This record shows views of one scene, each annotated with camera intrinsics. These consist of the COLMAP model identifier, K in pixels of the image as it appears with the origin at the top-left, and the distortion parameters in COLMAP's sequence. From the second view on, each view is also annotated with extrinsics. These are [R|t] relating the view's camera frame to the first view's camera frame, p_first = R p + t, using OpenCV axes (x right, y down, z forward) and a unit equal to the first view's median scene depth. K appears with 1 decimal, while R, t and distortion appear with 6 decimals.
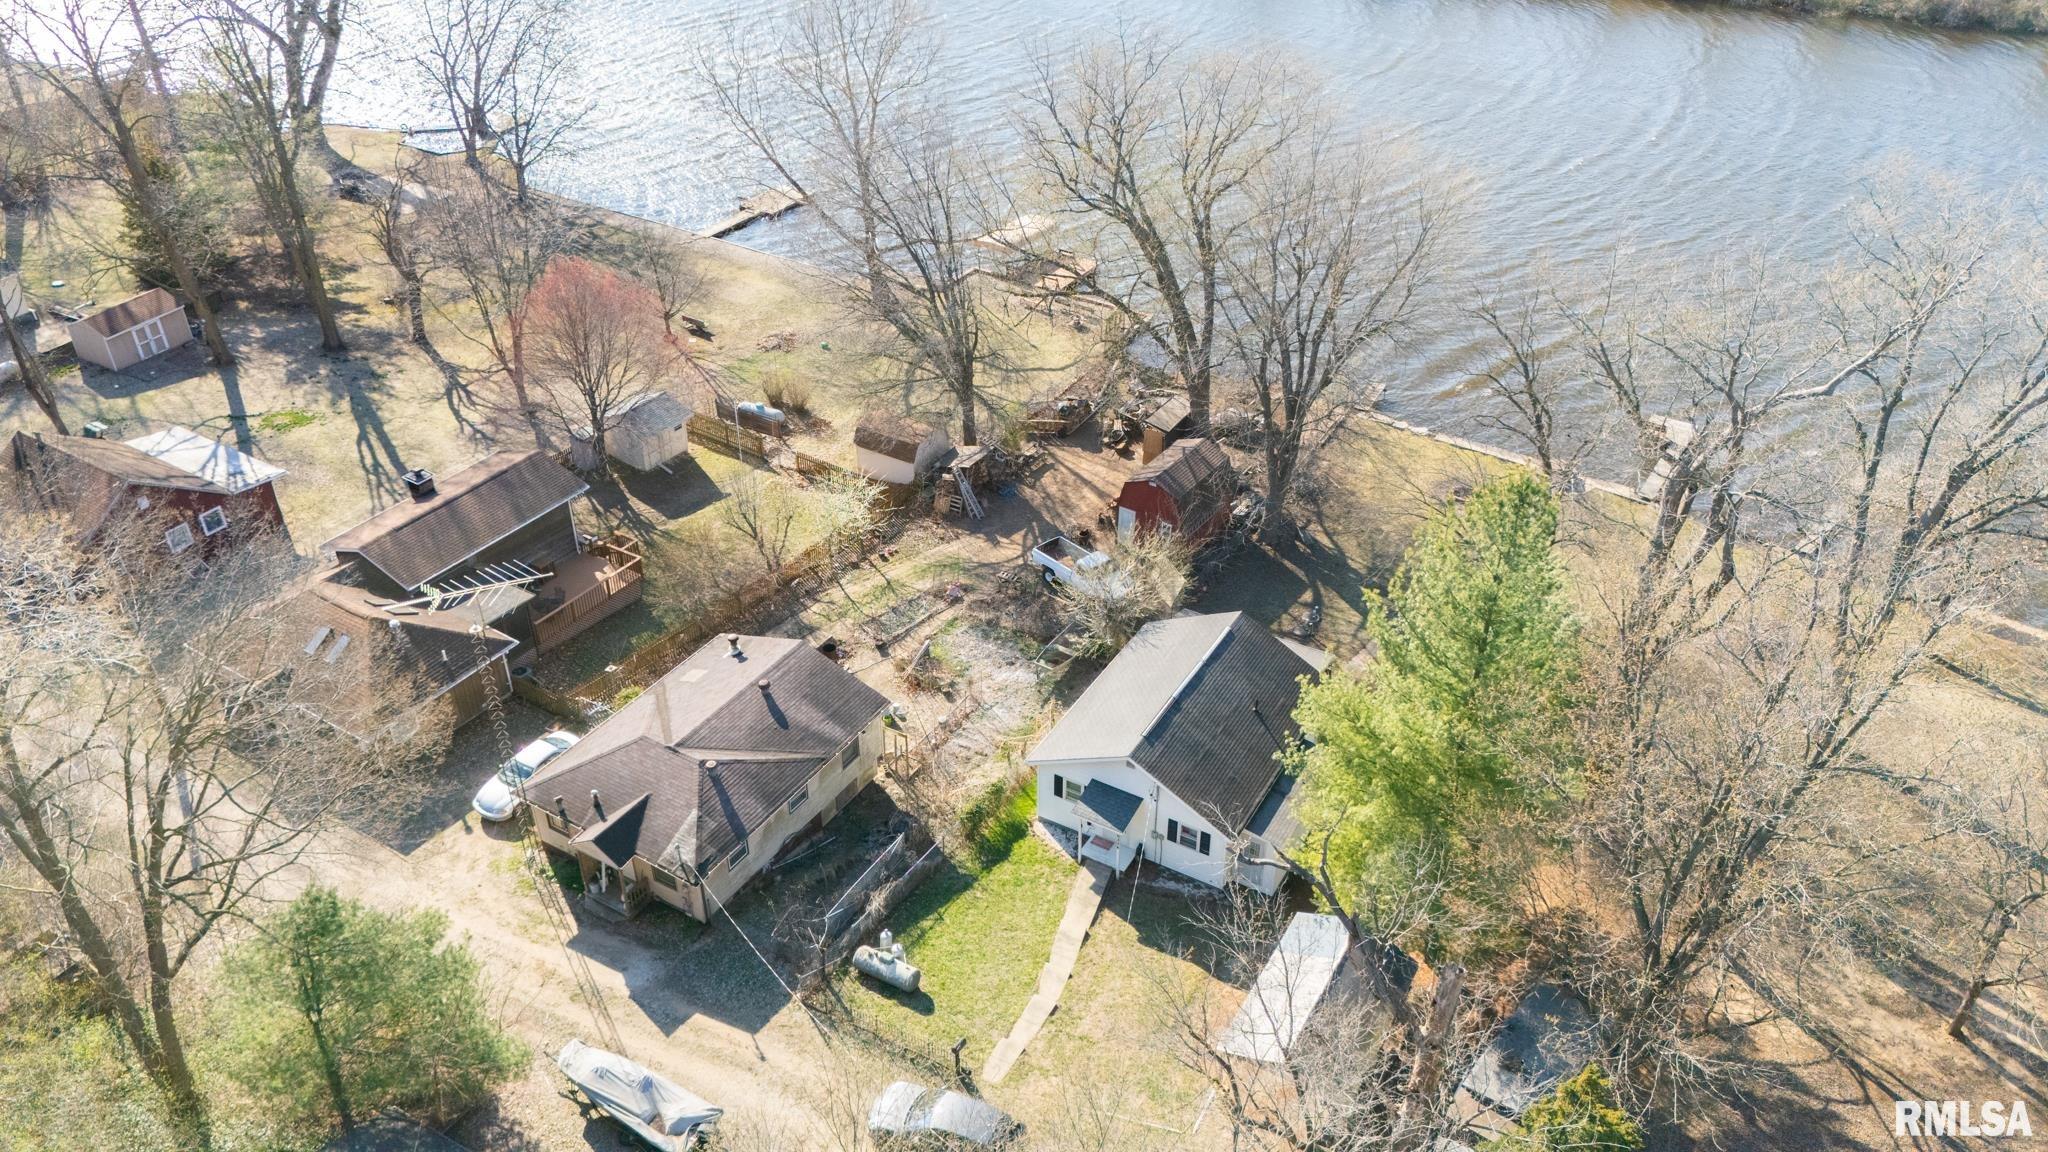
lens RADIAL K [[1535.5, 0, 1029.4], [0, 1535.5, 549.5], [0, 0, 1]] dist [0.123984, -0.158703]
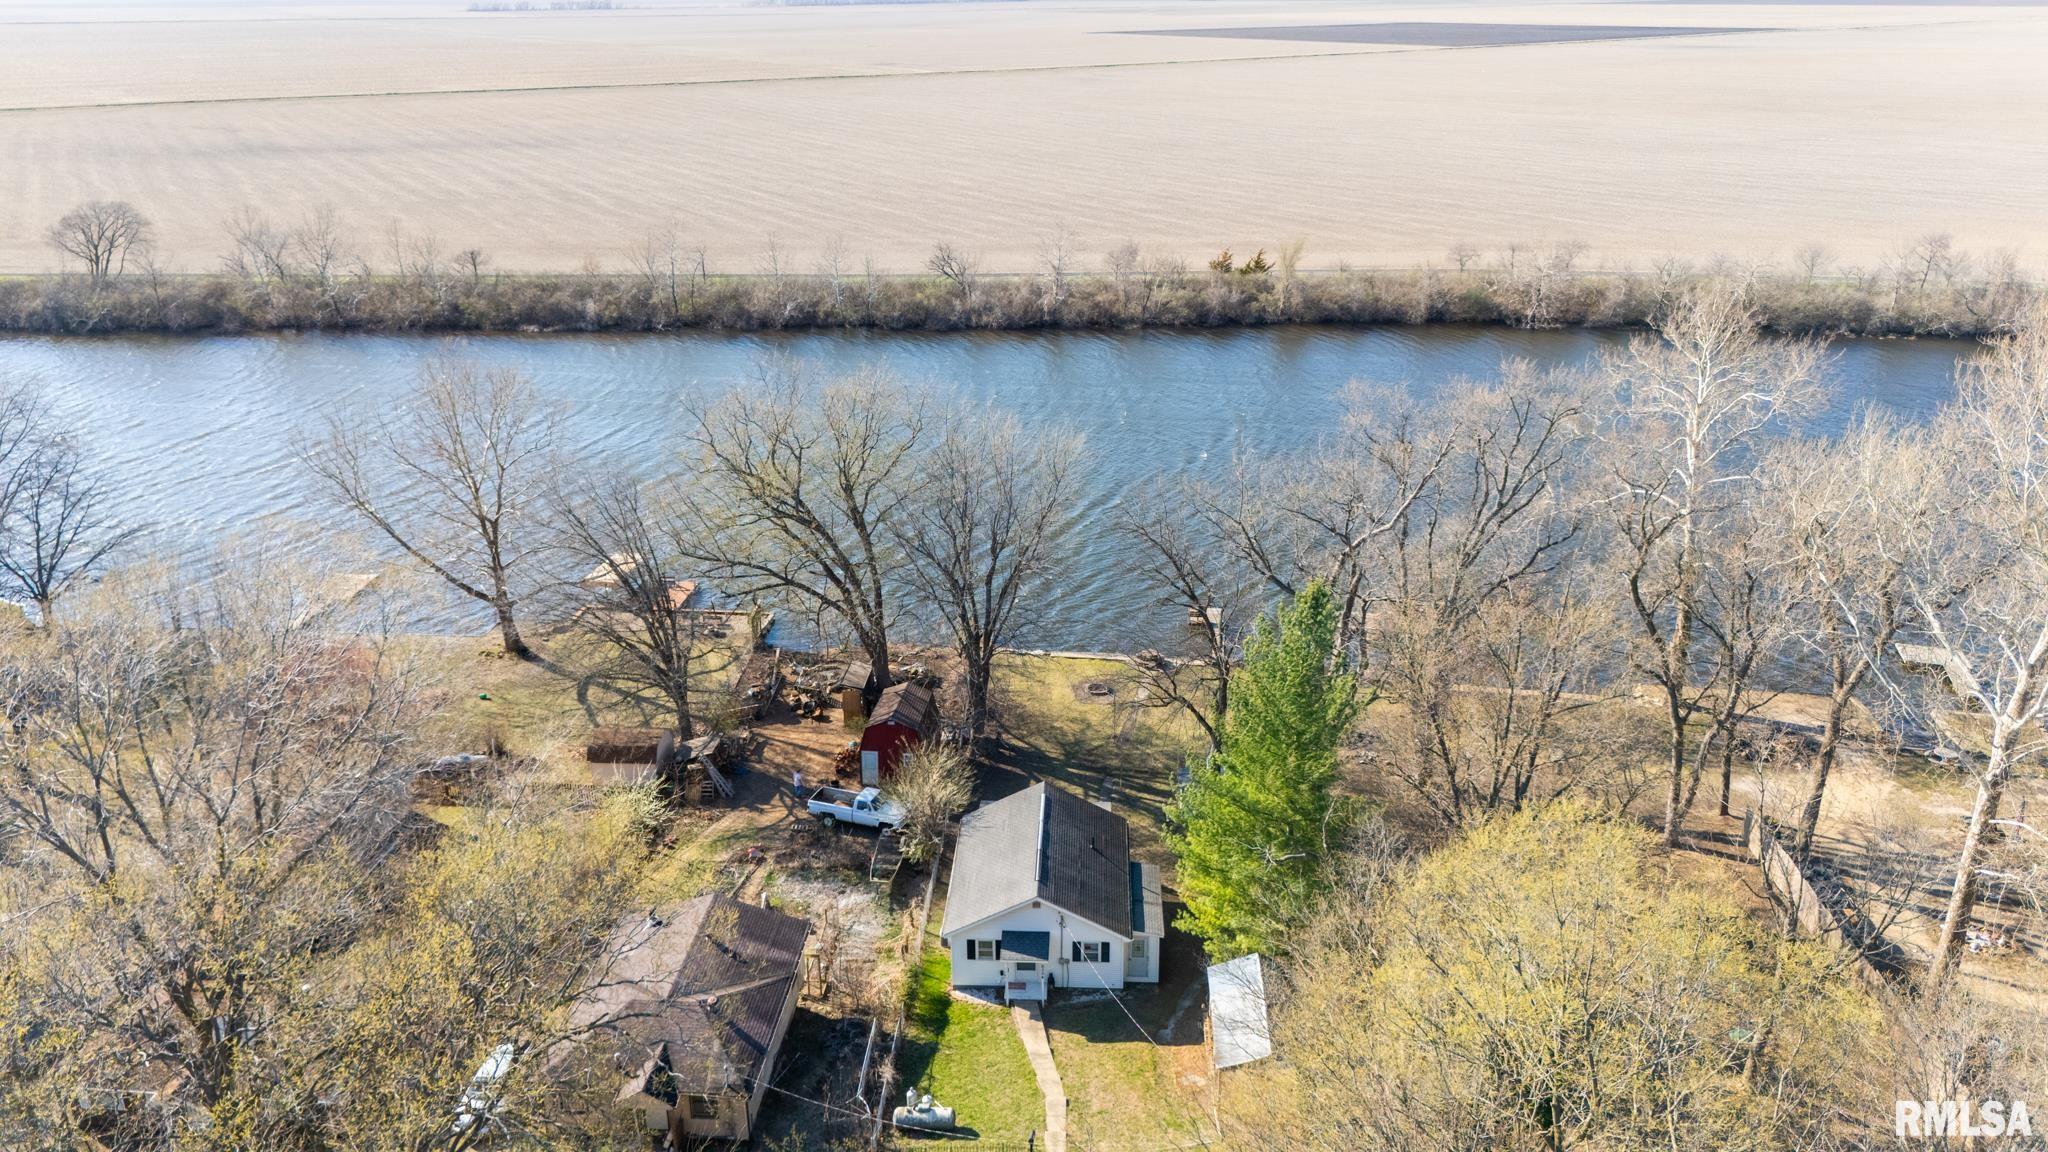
lens RADIAL K [[1535.5, 0, 1029.4], [0, 1535.5, 549.5], [0, 0, 1]] dist [0.123984, -0.158703]
pose [[0.888432, -0.165442, 0.428155, -0.400931], [0.256779, 0.952308, -0.164845, 0.068015], [-0.380463, 0.256395, 0.888543, -0.158139]]
